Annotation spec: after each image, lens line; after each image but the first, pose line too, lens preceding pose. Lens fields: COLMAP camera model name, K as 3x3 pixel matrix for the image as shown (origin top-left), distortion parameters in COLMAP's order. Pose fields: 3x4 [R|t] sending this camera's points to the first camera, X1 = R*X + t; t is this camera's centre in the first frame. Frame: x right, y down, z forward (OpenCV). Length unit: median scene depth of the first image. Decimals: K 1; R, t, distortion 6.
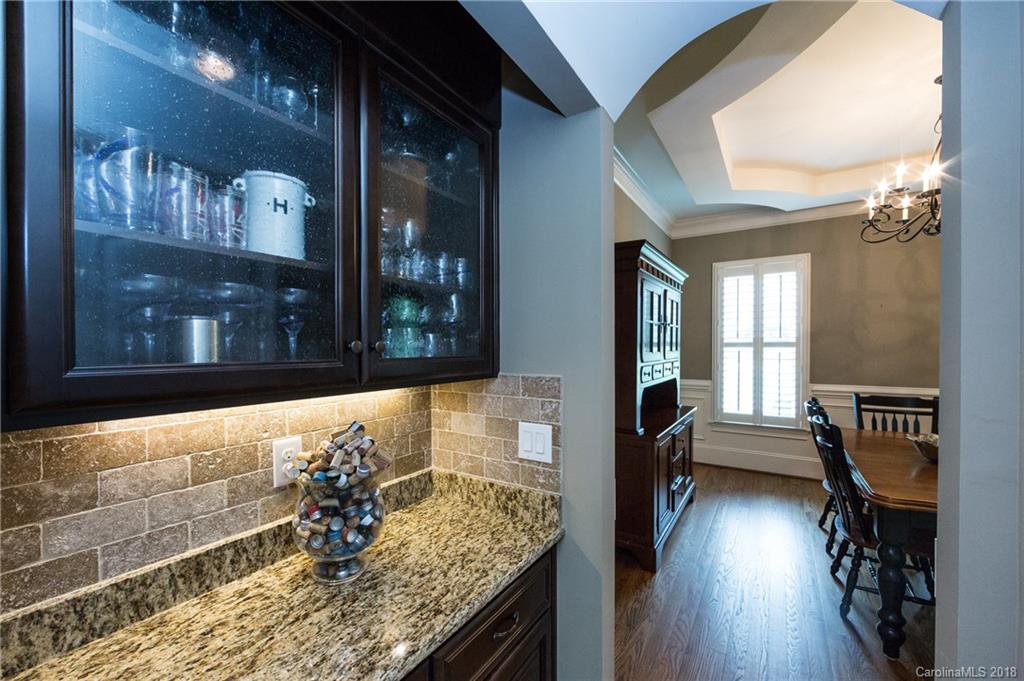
lens RADIAL K [[407.8, 0, 512.2], [0, 407.8, 348.7], [0, 0, 1]] dist [-0.003221, -0.000818]
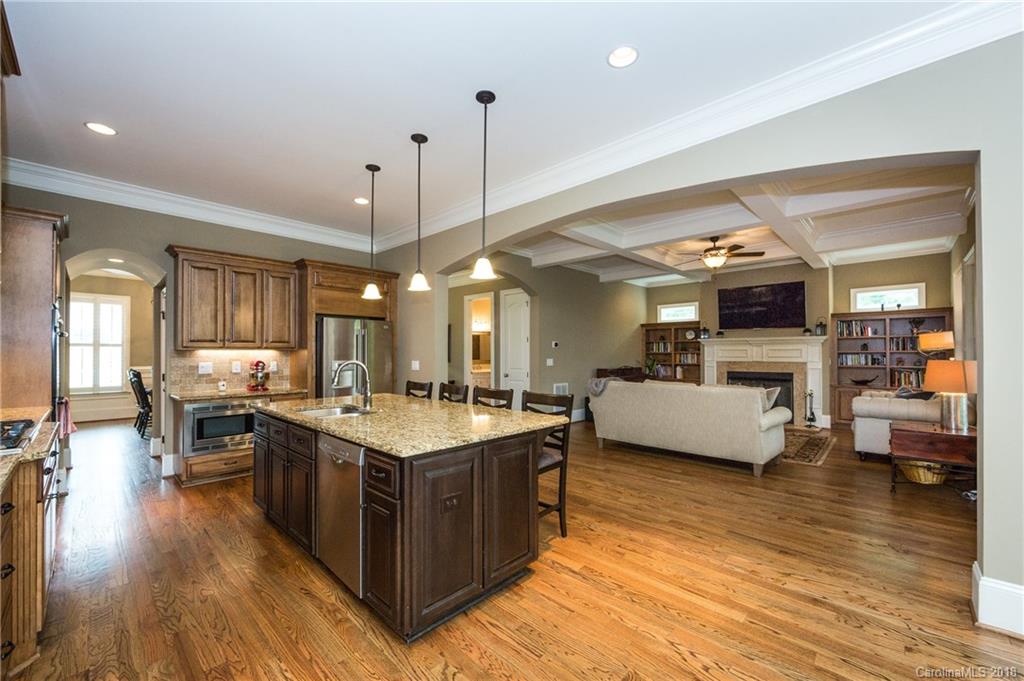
lens RADIAL K [[407.8, 0, 508.6], [0, 407.8, 349.4], [0, 0, 1]] dist [-0.003221, -0.000818]
pose [[0.198596, 0.005874, 0.980064, -0.716058], [0.005779, 0.999958, -0.007164, 0.030320], [-0.980064, 0.007086, 0.198554, -1.021708]]
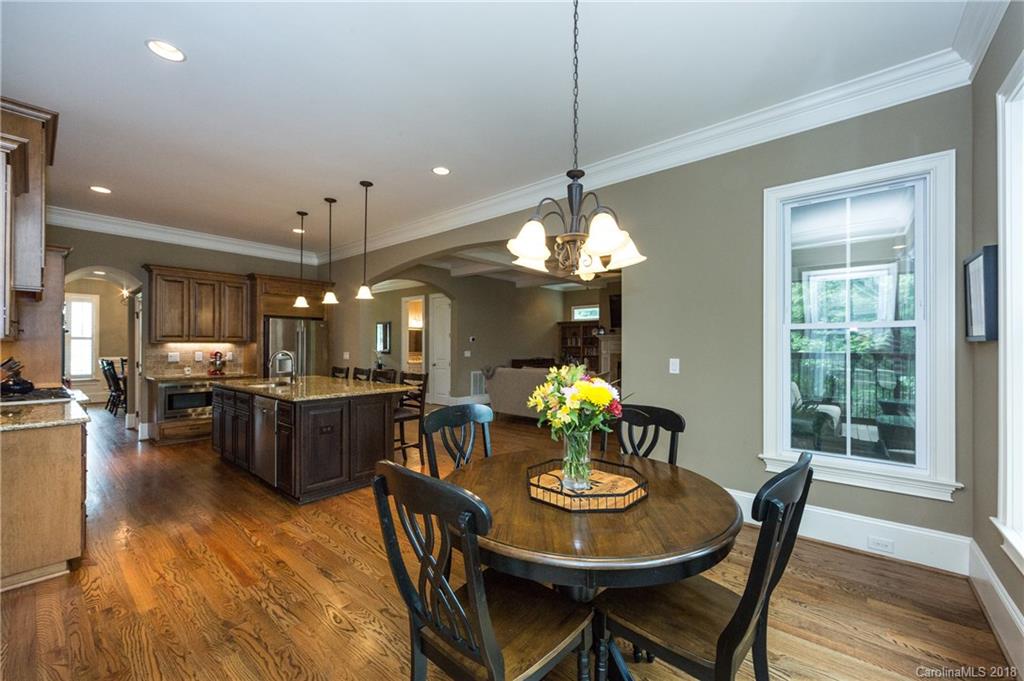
lens RADIAL K [[407.8, 0, 515.6], [0, 407.8, 345.1], [0, 0, 1]] dist [-0.003221, -0.000818]
pose [[0.123960, 0.001124, 0.992287, -1.046474], [0.002155, 0.999997, -0.001402, 0.030884], [-0.992285, 0.002312, 0.123957, -1.346022]]
